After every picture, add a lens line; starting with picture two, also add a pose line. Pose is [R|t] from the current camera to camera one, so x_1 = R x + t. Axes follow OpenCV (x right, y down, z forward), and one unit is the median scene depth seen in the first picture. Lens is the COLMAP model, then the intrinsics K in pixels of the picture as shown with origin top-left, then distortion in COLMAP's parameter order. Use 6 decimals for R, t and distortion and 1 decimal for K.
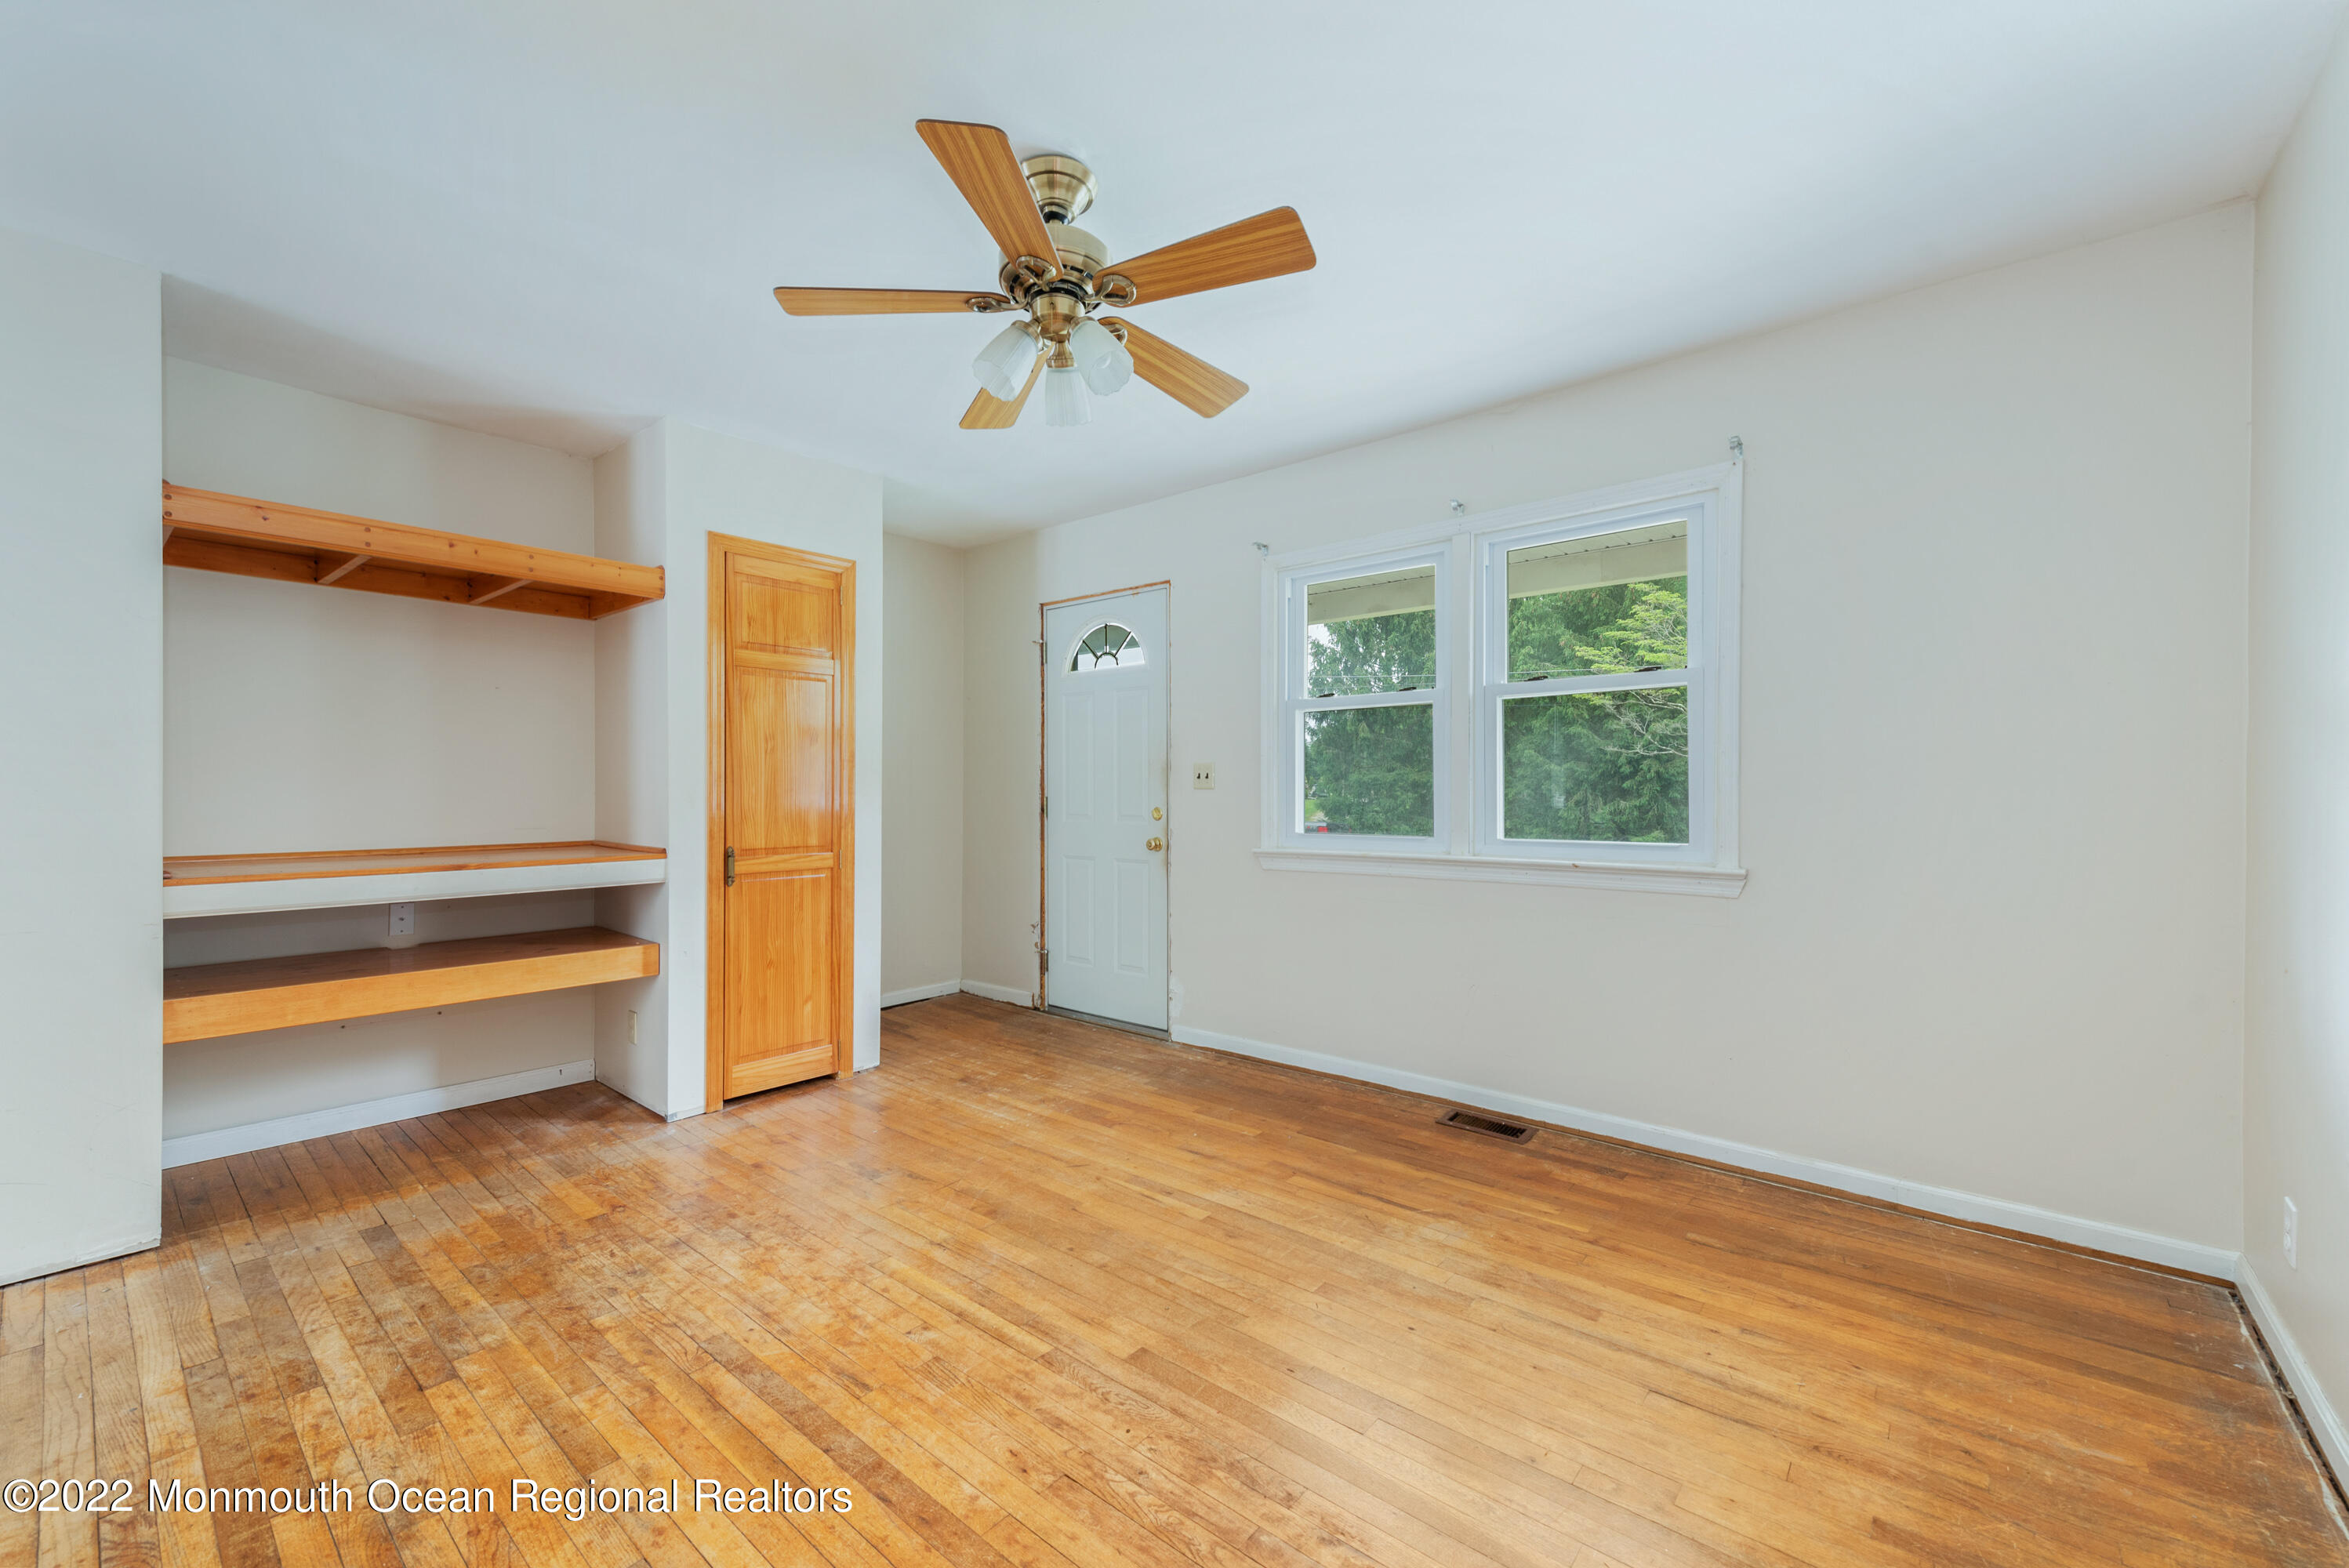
lens RADIAL K [[924.4, 0, 1183.5], [0, 924.4, 788.7], [0, 0, 1]] dist [0.012977, -0.002167]
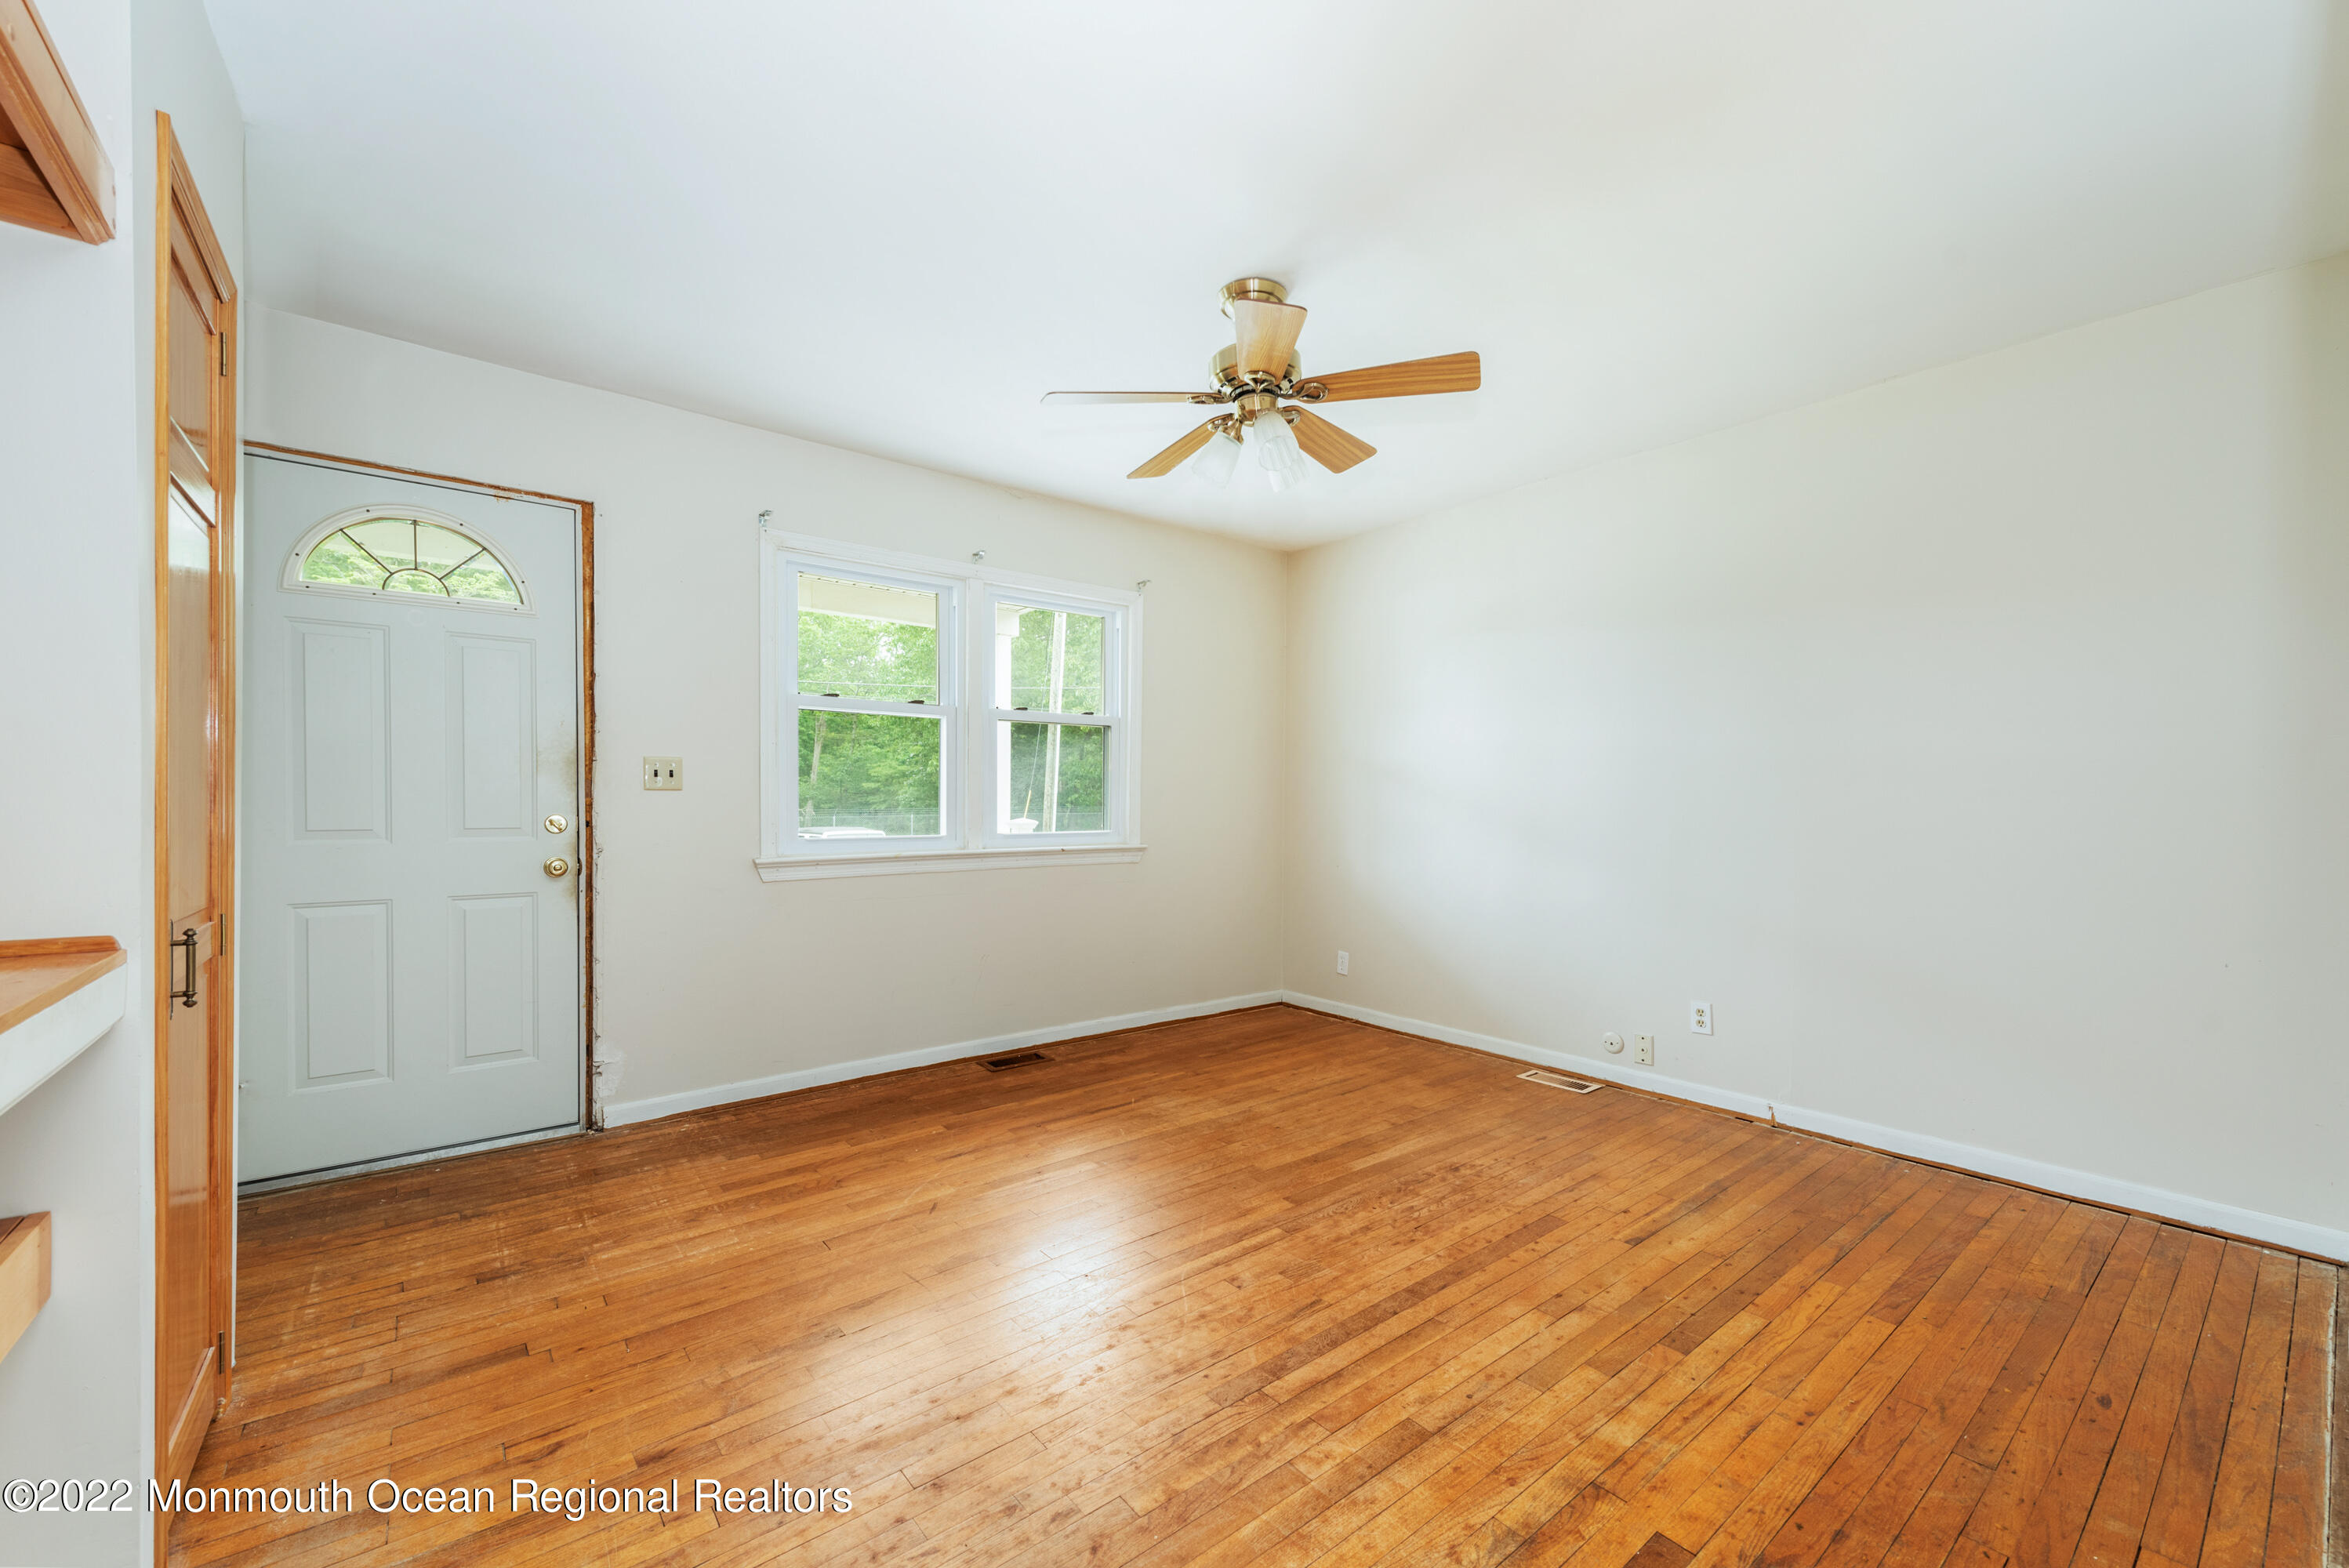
lens RADIAL K [[924.4, 0, 1180.5], [0, 924.4, 797.6], [0, 0, 1]] dist [0.012977, -0.002167]
pose [[0.206176, 0.005057, 0.978502, -0.965902], [-0.004053, 0.999982, -0.004314, 0.012750], [-0.978506, -0.003076, 0.206193, 0.593793]]
